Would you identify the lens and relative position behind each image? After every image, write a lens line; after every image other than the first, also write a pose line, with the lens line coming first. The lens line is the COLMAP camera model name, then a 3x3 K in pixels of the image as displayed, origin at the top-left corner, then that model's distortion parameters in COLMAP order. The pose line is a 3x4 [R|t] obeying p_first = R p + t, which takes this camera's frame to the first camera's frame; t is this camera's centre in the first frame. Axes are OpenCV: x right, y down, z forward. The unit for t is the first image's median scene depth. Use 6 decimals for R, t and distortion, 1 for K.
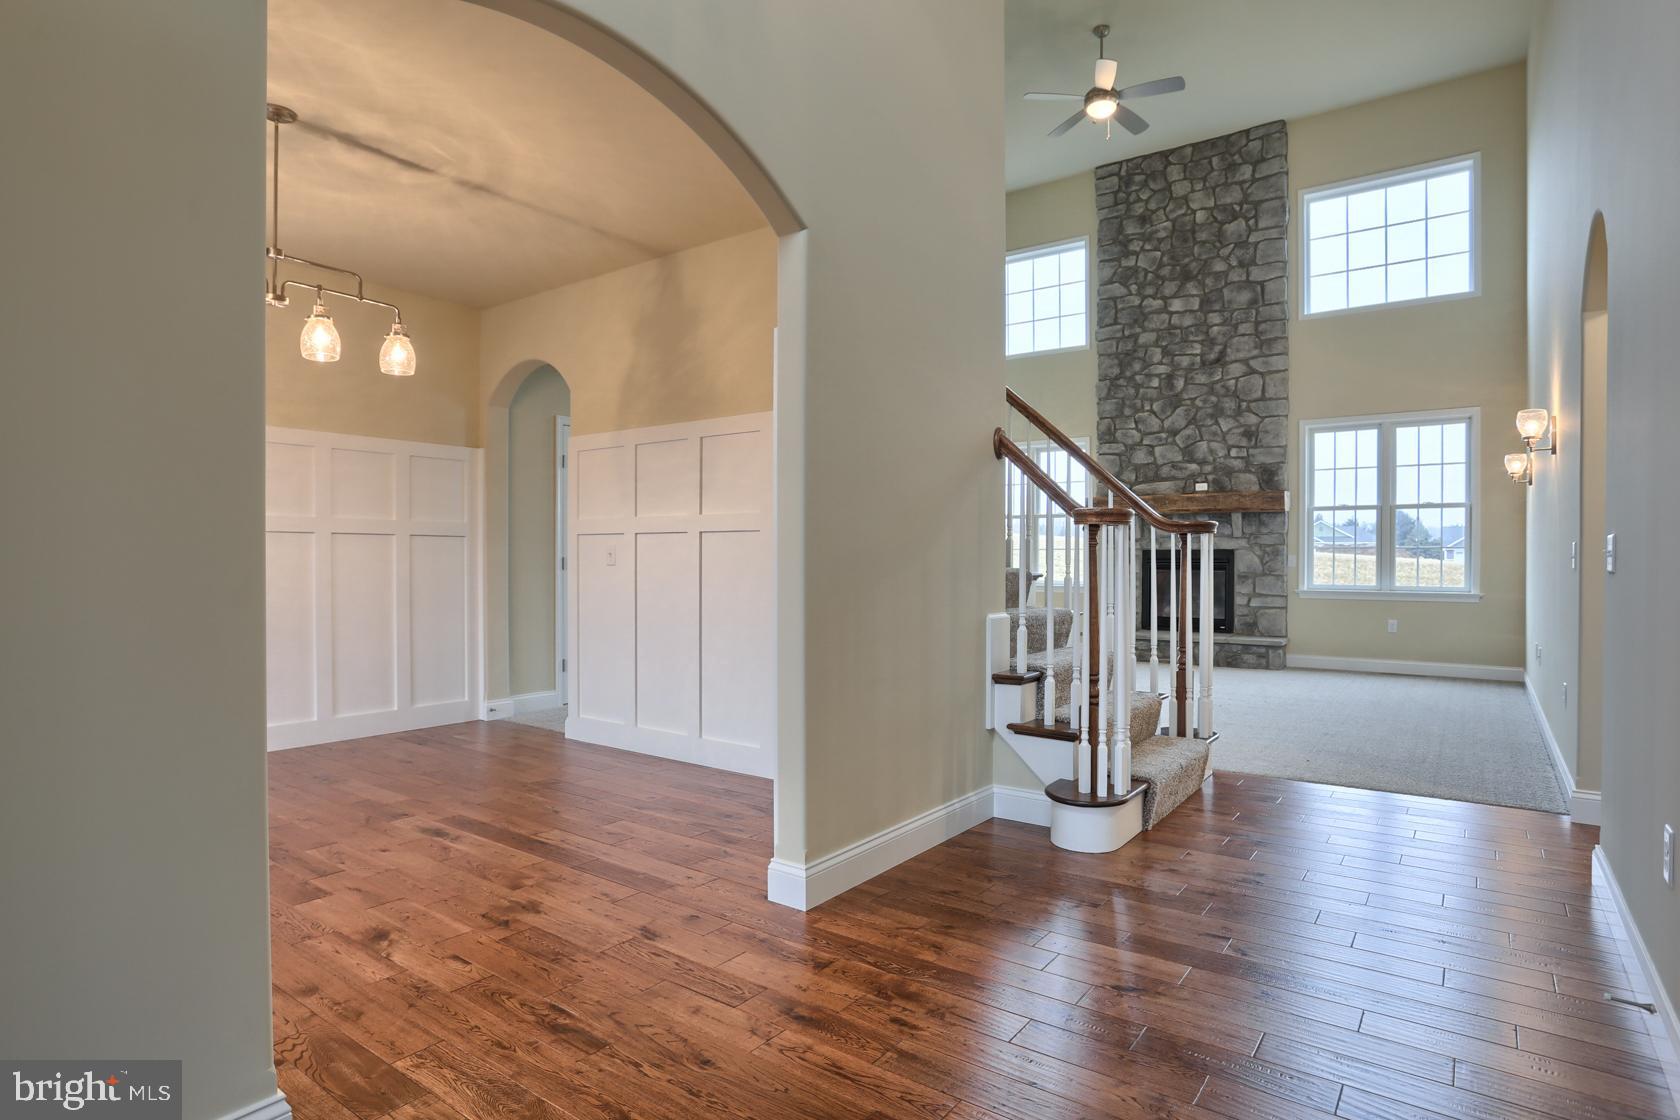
lens RADIAL K [[897.7, 0, 848.6], [0, 897.7, 570.8], [0, 0, 1]] dist [-0.048117, 0.024108]
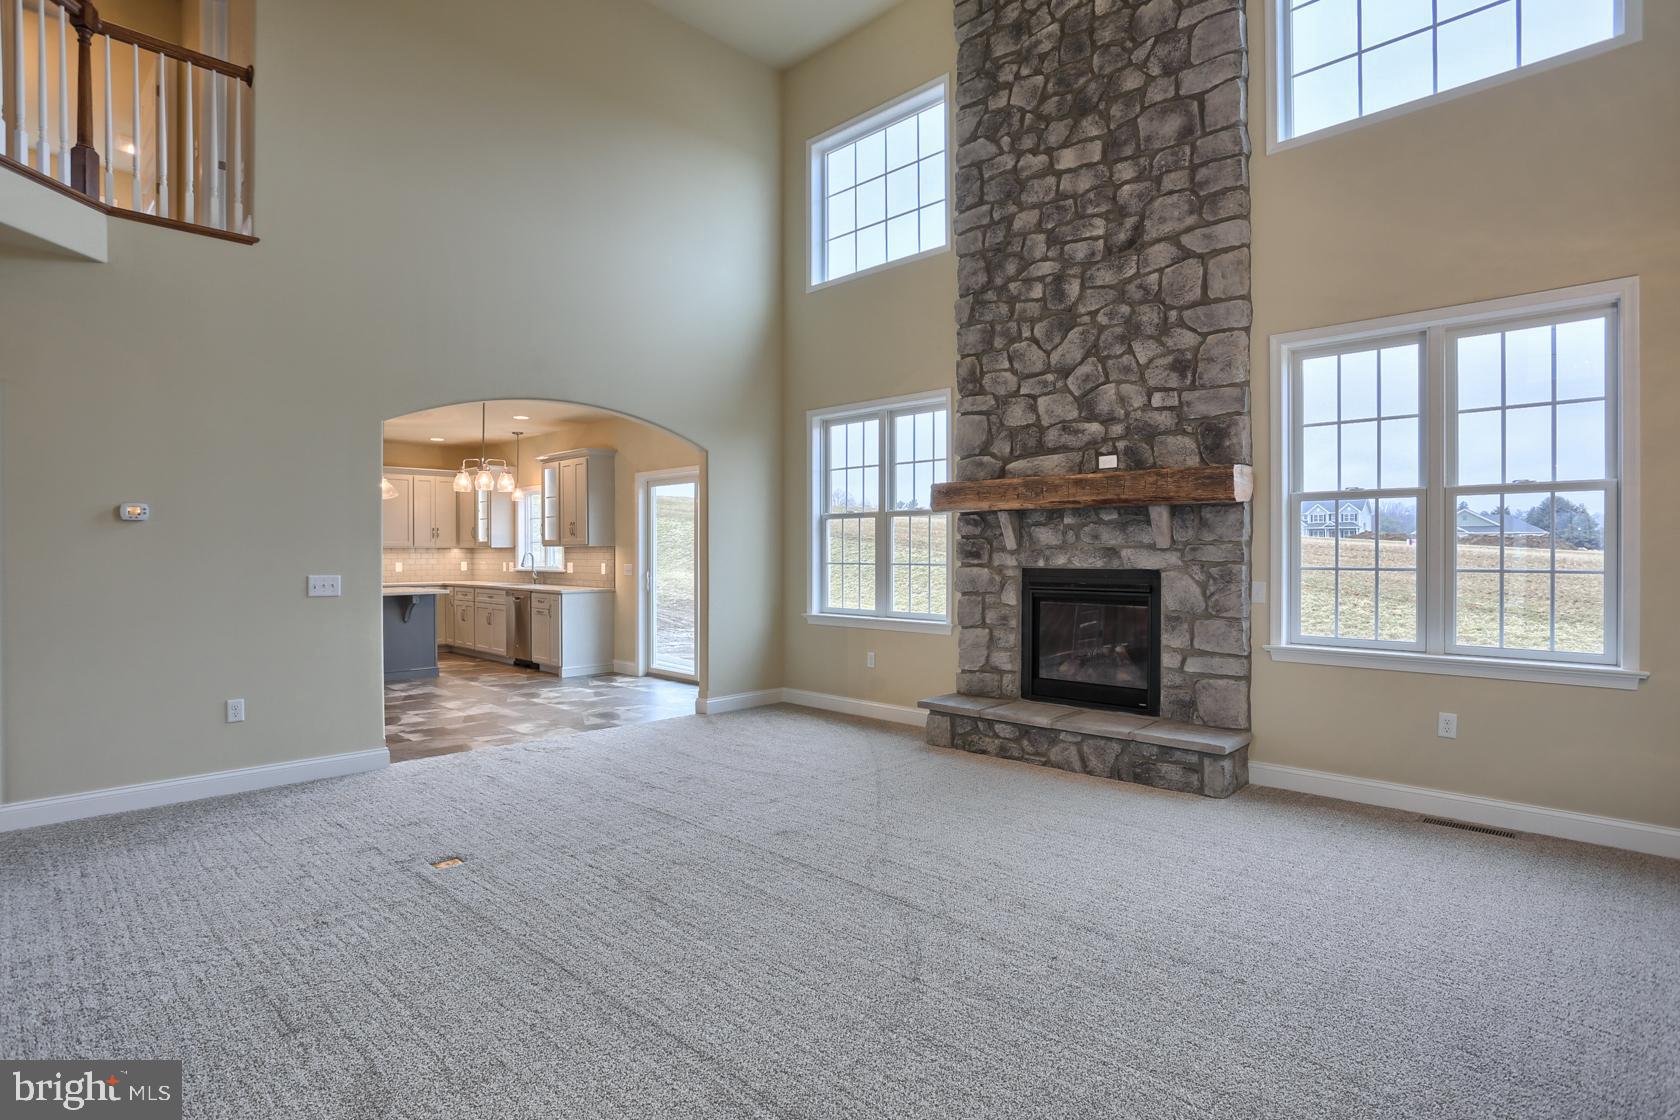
lens RADIAL K [[897.7, 0, 813.4], [0, 897.7, 556.4], [0, 0, 1]] dist [-0.048117, 0.024108]
pose [[0.986878, -0.007173, -0.161309, 0.301154], [0.006286, 0.999962, -0.006005, -0.030143], [0.161346, 0.004912, 0.986886, 0.394568]]
